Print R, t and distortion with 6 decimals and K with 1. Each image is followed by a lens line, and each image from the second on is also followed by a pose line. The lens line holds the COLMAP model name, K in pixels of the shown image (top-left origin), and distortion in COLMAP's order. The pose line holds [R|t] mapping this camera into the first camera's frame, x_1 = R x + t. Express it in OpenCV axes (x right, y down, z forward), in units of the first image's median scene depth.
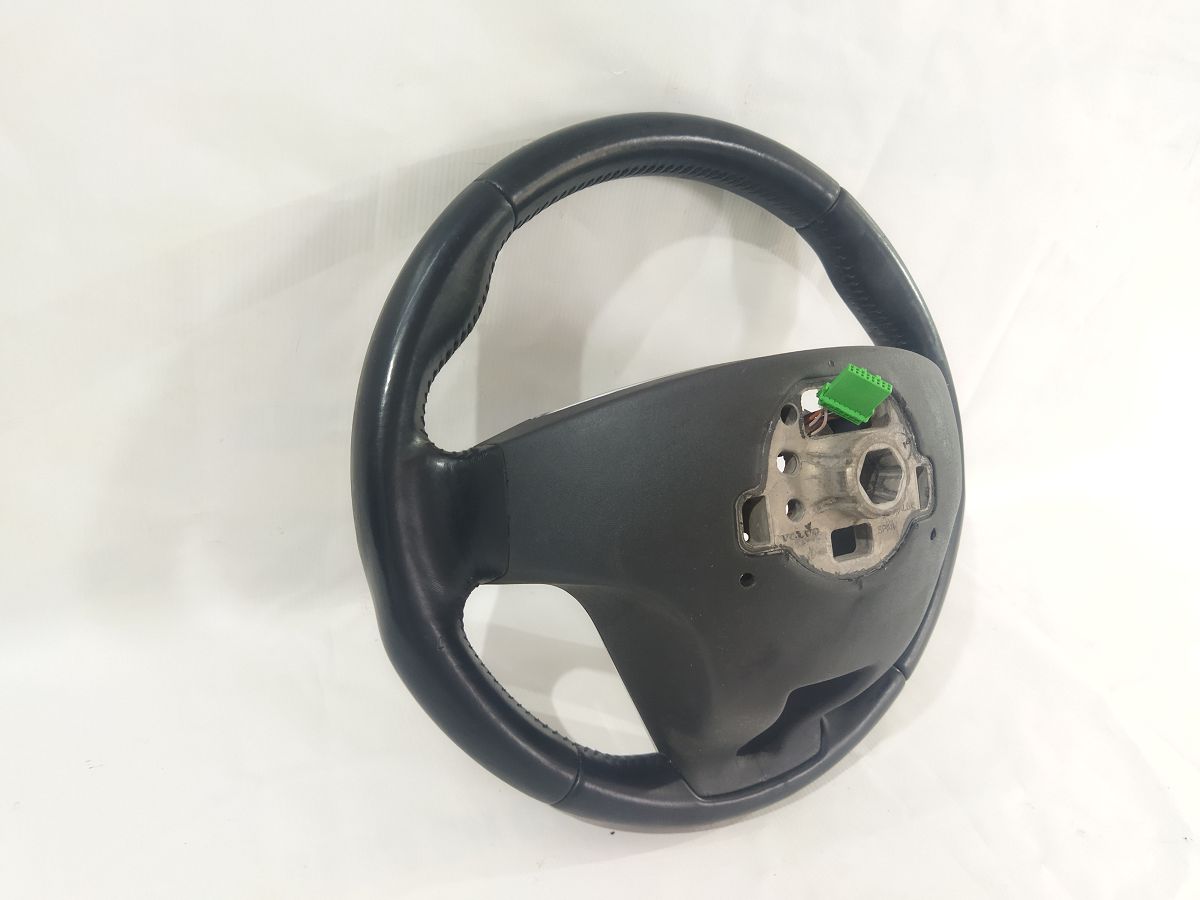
lens RADIAL K [[922.1, 0, 600.0], [0, 922.1, 450.0], [0, 0, 1]] dist [0.114824, -0.237889]
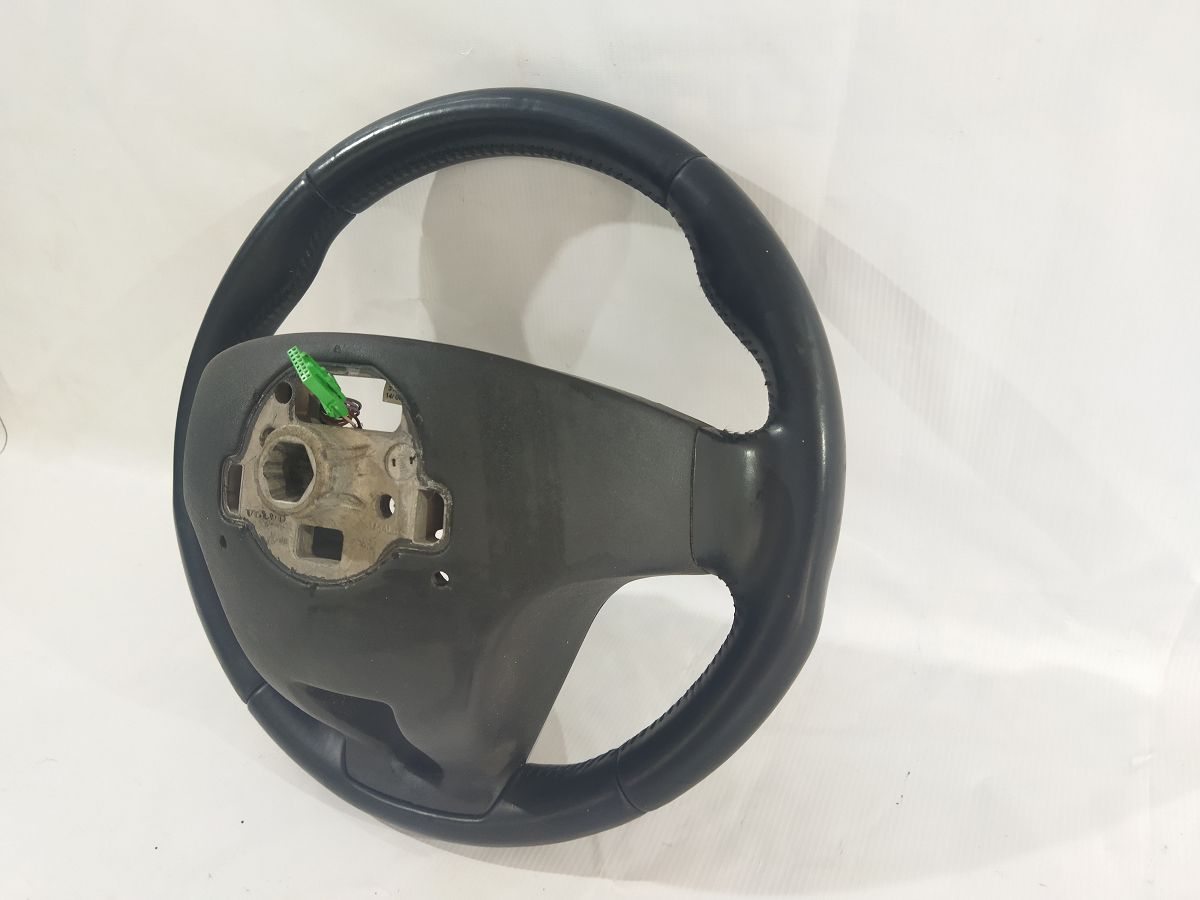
lens RADIAL K [[922.1, 0, 600.0], [0, 922.1, 450.0], [0, 0, 1]] dist [0.114824, -0.237889]
pose [[0.589540, 0.192697, -0.784417, 1.099305], [-0.205405, 0.974967, 0.085132, -0.122523], [0.781186, 0.110935, 0.614363, 0.620831]]
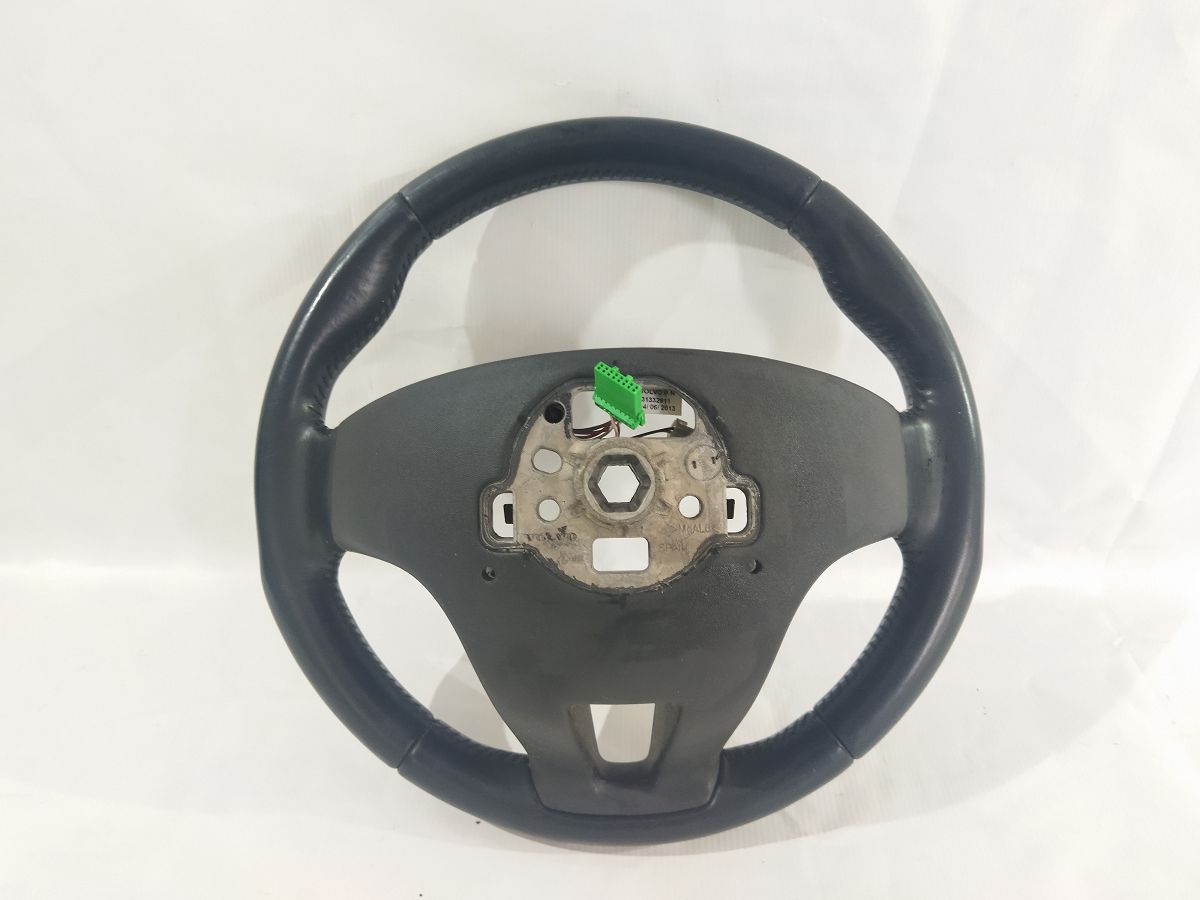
lens RADIAL K [[922.1, 0, 600.0], [0, 922.1, 450.0], [0, 0, 1]] dist [0.114824, -0.237889]
pose [[0.865323, 0.081256, -0.494584, 0.678150], [-0.102906, 0.994552, -0.016648, 0.011562], [0.490537, 0.065302, 0.868970, 0.174480]]
